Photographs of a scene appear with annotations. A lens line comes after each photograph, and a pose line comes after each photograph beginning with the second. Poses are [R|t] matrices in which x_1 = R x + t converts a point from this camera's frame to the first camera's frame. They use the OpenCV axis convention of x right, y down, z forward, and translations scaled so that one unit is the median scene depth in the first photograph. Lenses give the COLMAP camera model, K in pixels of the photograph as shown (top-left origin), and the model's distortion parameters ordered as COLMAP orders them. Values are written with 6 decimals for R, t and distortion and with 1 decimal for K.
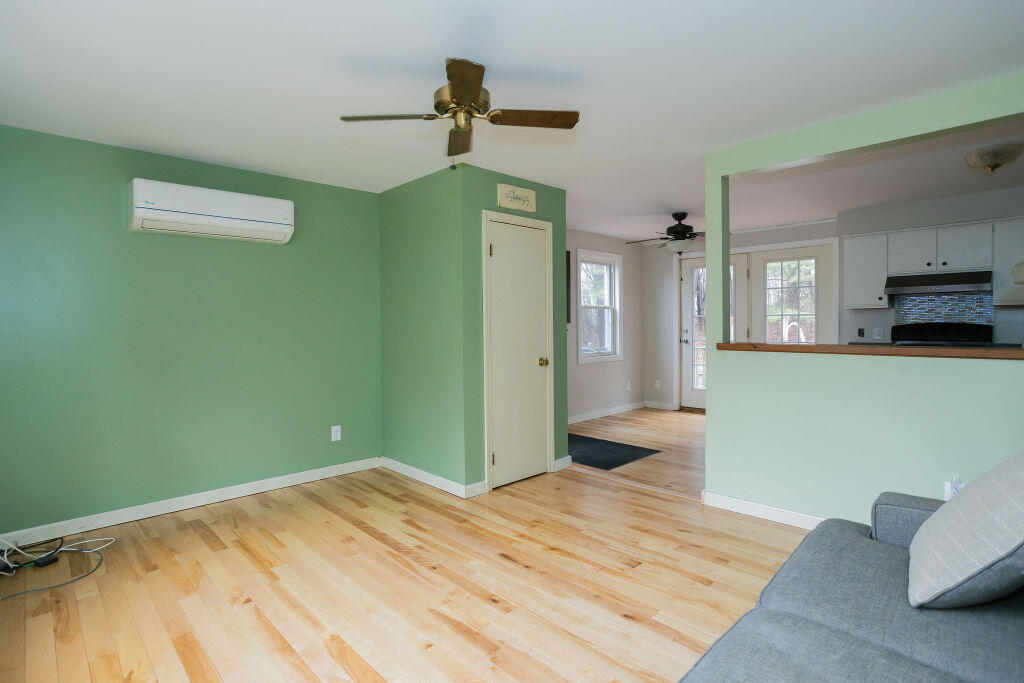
lens RADIAL K [[507.1, 0, 512.0], [0, 507.1, 341.5], [0, 0, 1]] dist [0.001419, 0.001259]
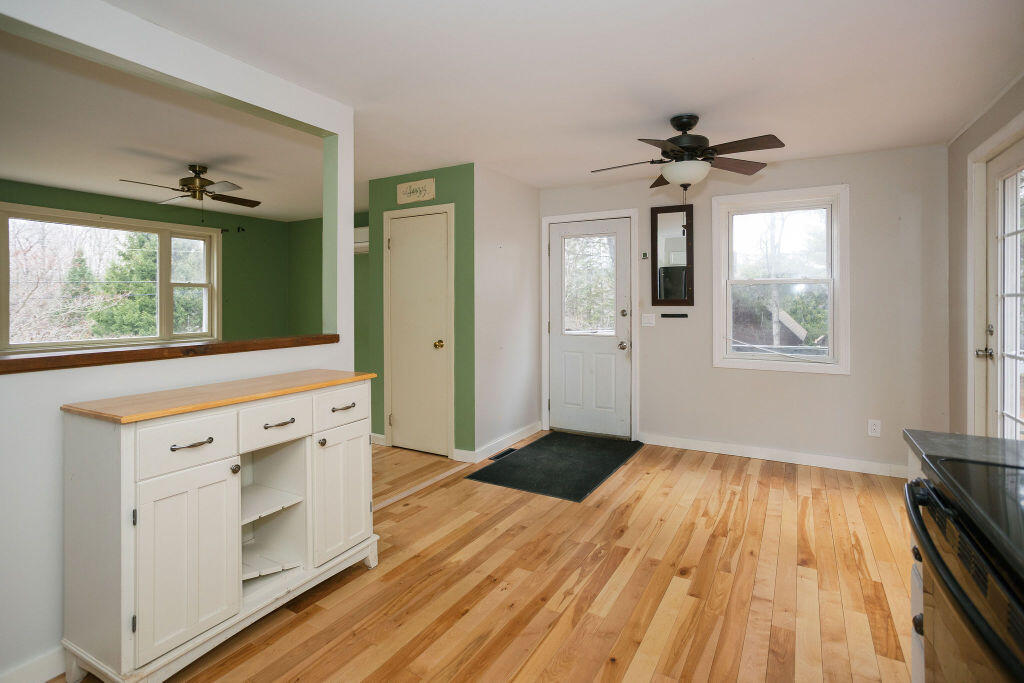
lens RADIAL K [[519.5, 0, 513.1], [0, 519.5, 298.7], [0, 0, 1]] dist [0.000913, 0.000276]
pose [[0.307276, 0.001616, -0.951619, 1.089741], [-0.017355, 0.999842, -0.003906, -0.050354], [0.951462, 0.017716, 0.307255, 0.828467]]
